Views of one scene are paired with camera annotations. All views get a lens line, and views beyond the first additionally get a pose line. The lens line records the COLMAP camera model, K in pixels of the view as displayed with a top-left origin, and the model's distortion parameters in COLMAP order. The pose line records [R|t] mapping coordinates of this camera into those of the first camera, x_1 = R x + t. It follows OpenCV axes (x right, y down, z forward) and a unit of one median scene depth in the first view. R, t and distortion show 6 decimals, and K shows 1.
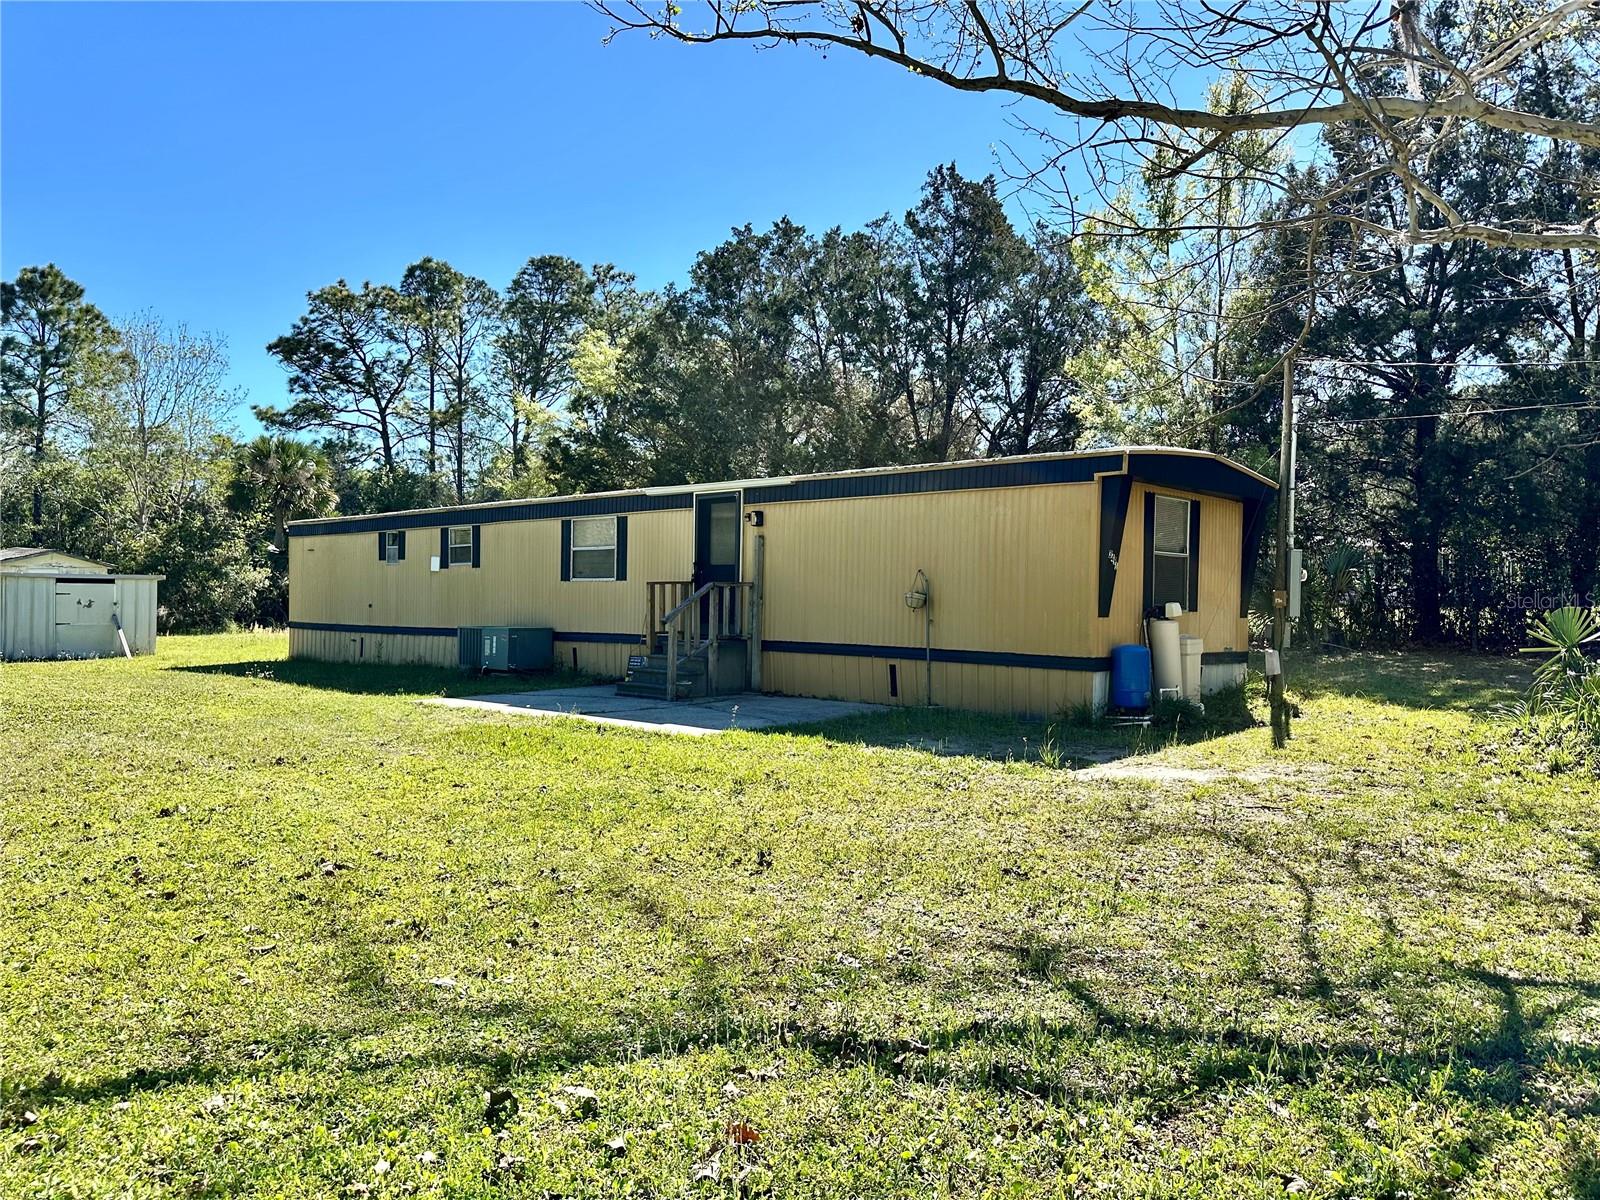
lens RADIAL K [[1148.3, 0, 843.2], [0, 1148.3, 589.5], [0, 0, 1]] dist [0.002630, -0.020644]
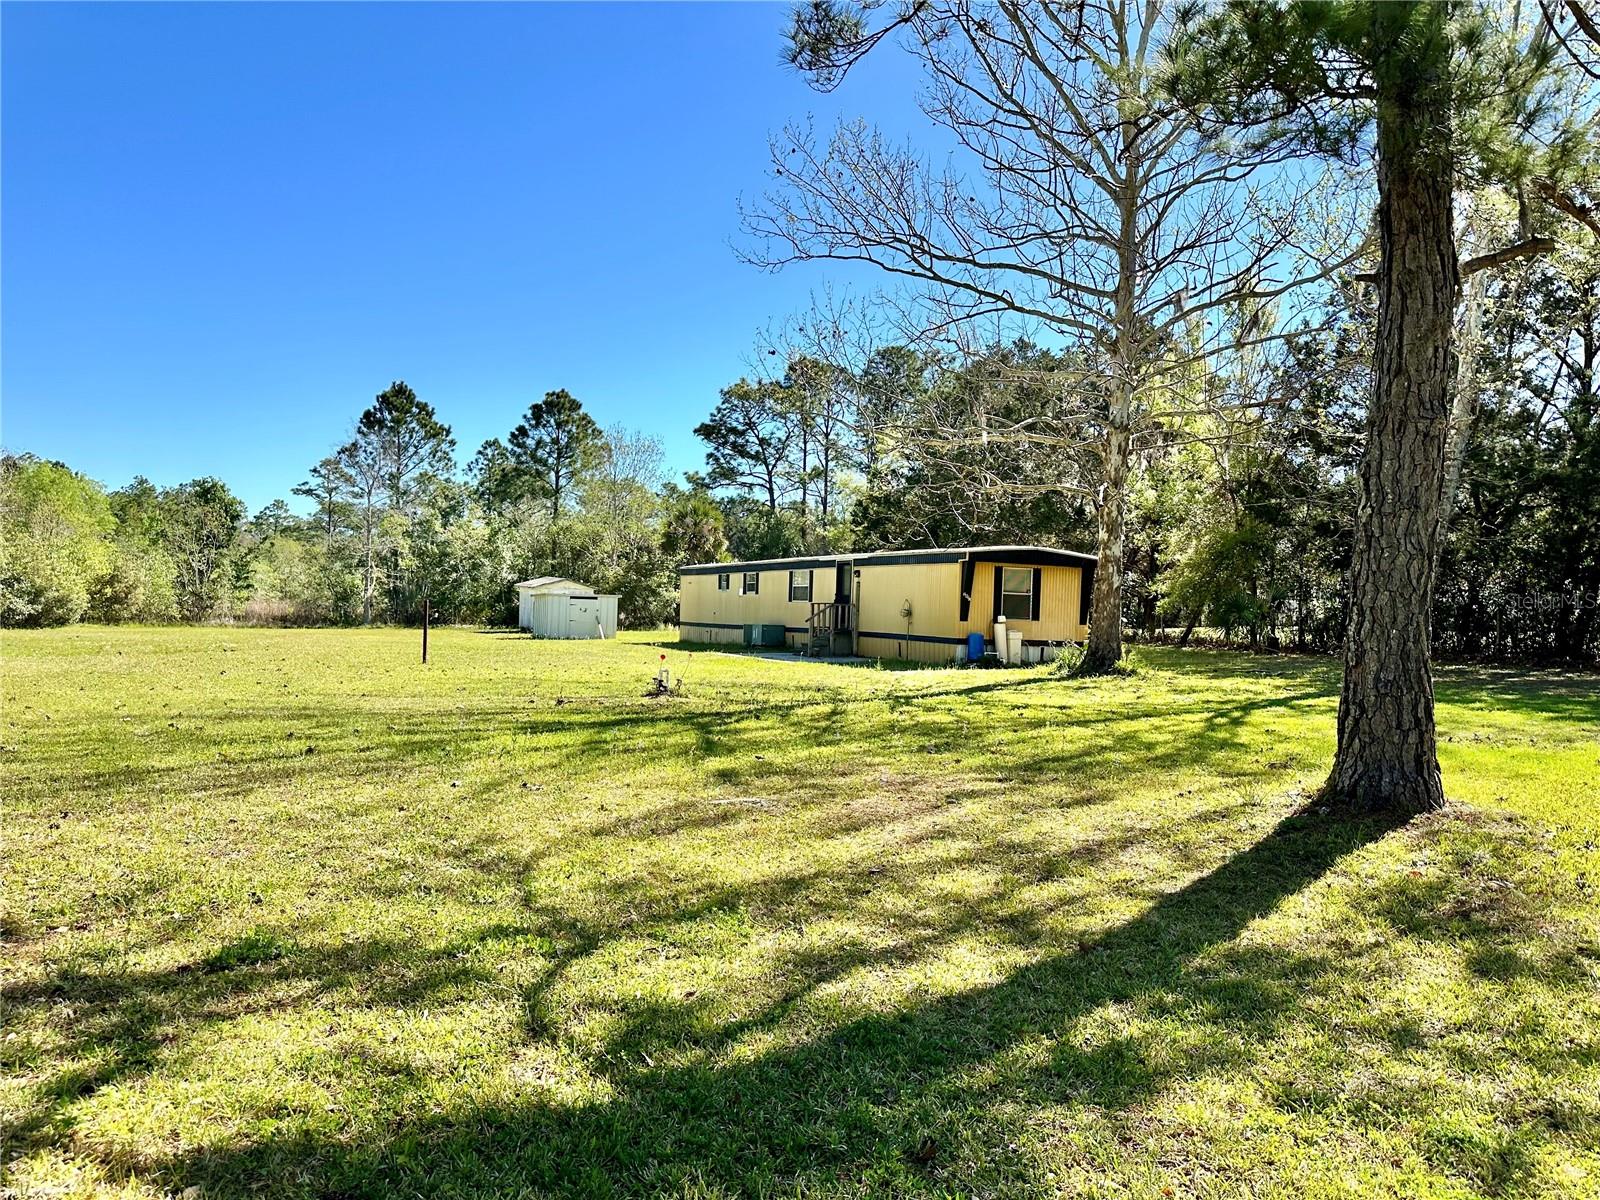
lens RADIAL K [[1123.3, 0, 804.6], [0, 1123.3, 595.4], [0, 0, 1]] dist [0.087269, 0.000226]
pose [[0.926603, 0.009921, -0.375911, 0.221341], [-0.013725, 0.999878, -0.007443, -0.001758], [0.375791, 0.012056, 0.926626, -0.345082]]
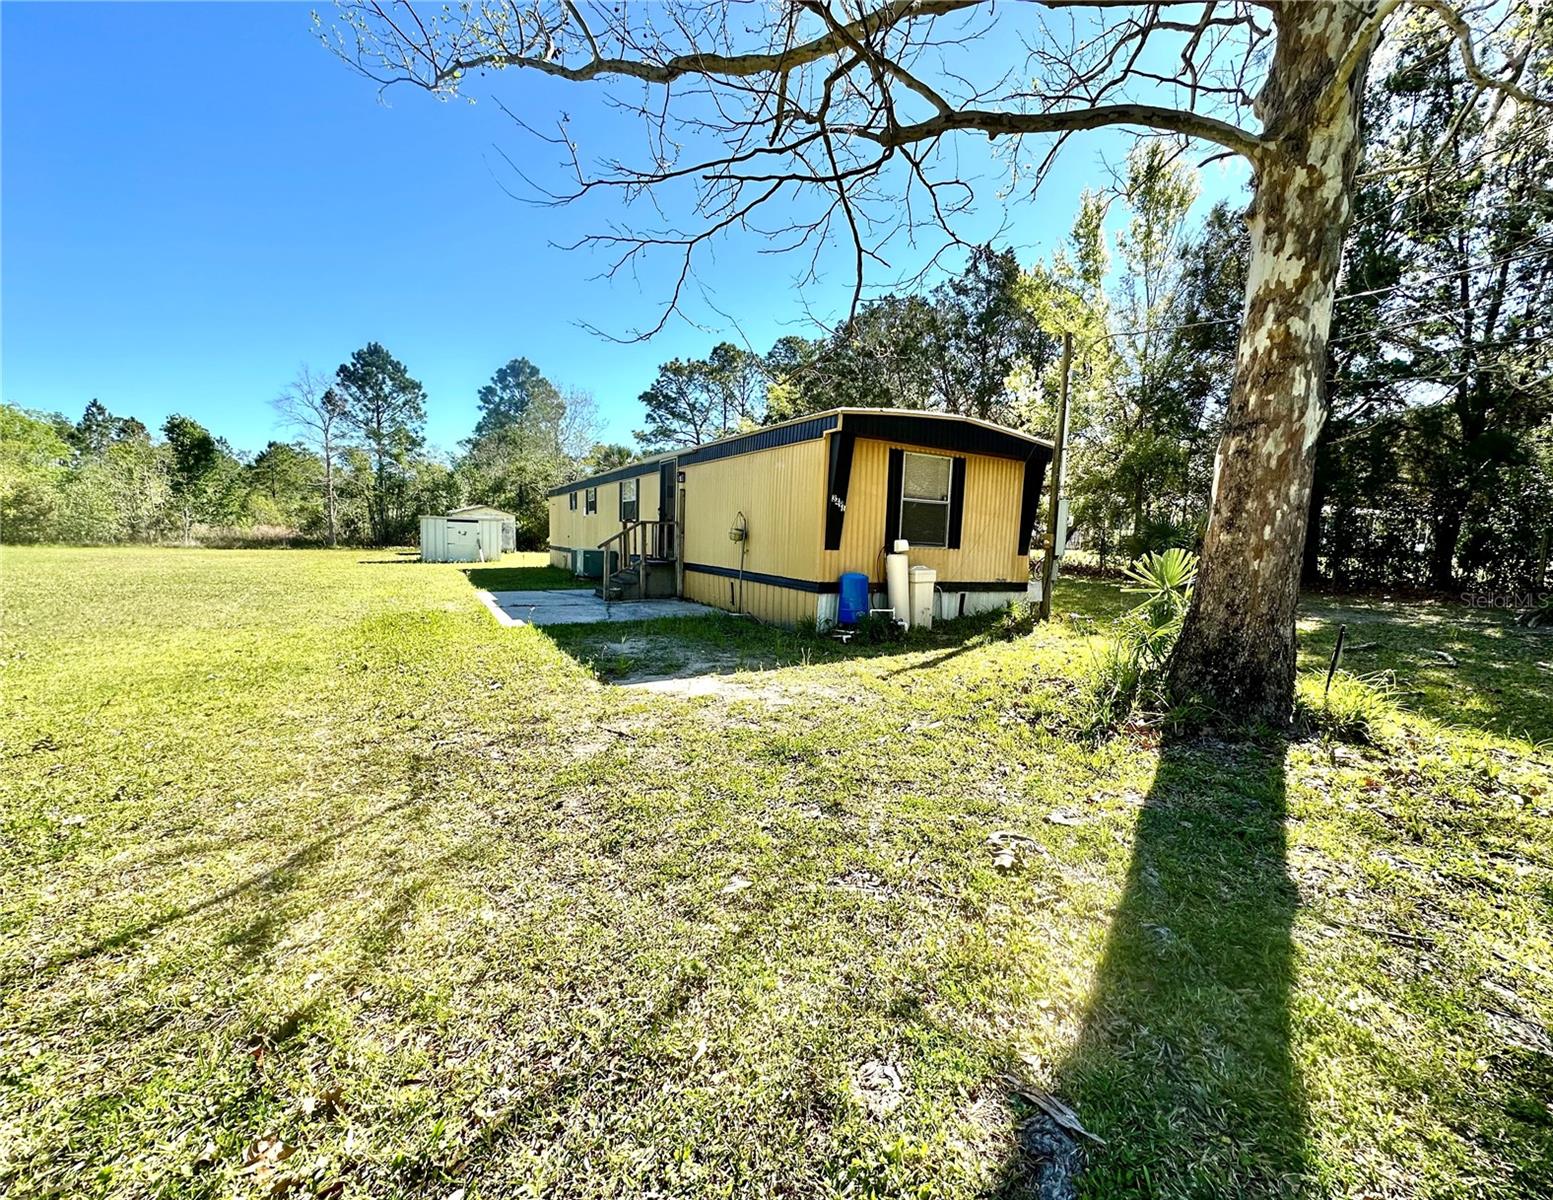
lens RADIAL K [[656.7, 0, 806.6], [0, 656.7, 596.6], [0, 0, 1]] dist [-0.011287, 0.000324]
pose [[0.954751, 0.046130, -0.293808, 0.116737], [-0.019426, 0.995461, 0.093166, 0.002585], [0.296772, -0.083243, 0.951313, 0.088865]]
